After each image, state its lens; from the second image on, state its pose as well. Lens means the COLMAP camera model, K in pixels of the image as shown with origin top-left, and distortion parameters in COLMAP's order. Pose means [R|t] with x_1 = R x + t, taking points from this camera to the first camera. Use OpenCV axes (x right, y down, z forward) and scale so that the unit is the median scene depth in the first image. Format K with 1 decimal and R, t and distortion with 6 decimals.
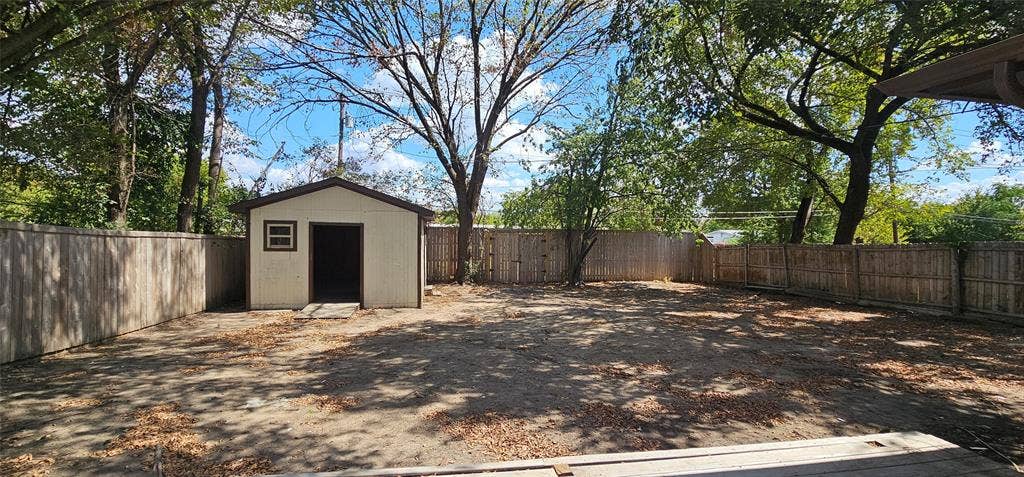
lens RADIAL K [[420.1, 0, 512.0], [0, 420.1, 238.5], [0, 0, 1]] dist [0.001267, 0.000129]
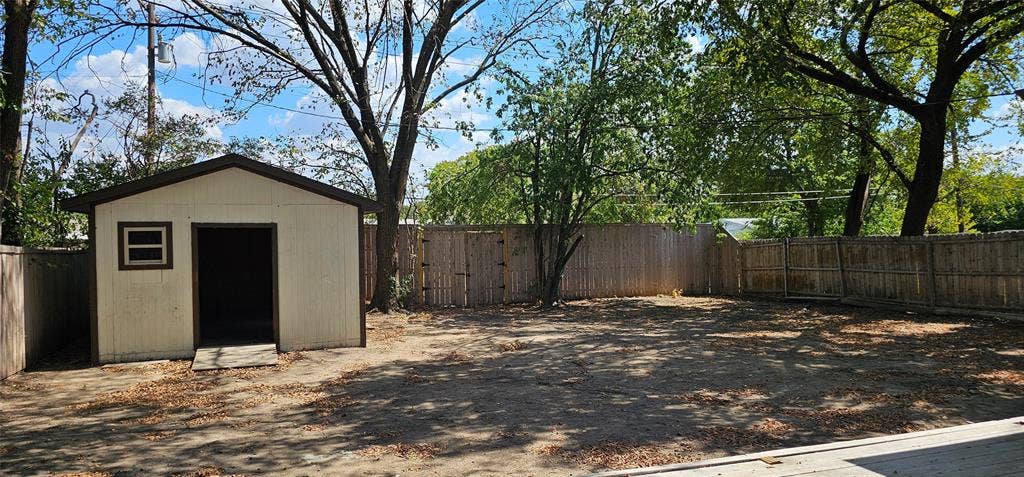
lens RADIAL K [[686.6, 0, 505.7], [0, 686.6, 232.2], [0, 0, 1]] dist [0.067914, -0.062693]
pose [[0.984600, -0.025424, 0.172965, -0.146779], [0.026917, 0.999618, -0.006294, -0.004041], [-0.172739, 0.010853, 0.984908, -0.106681]]
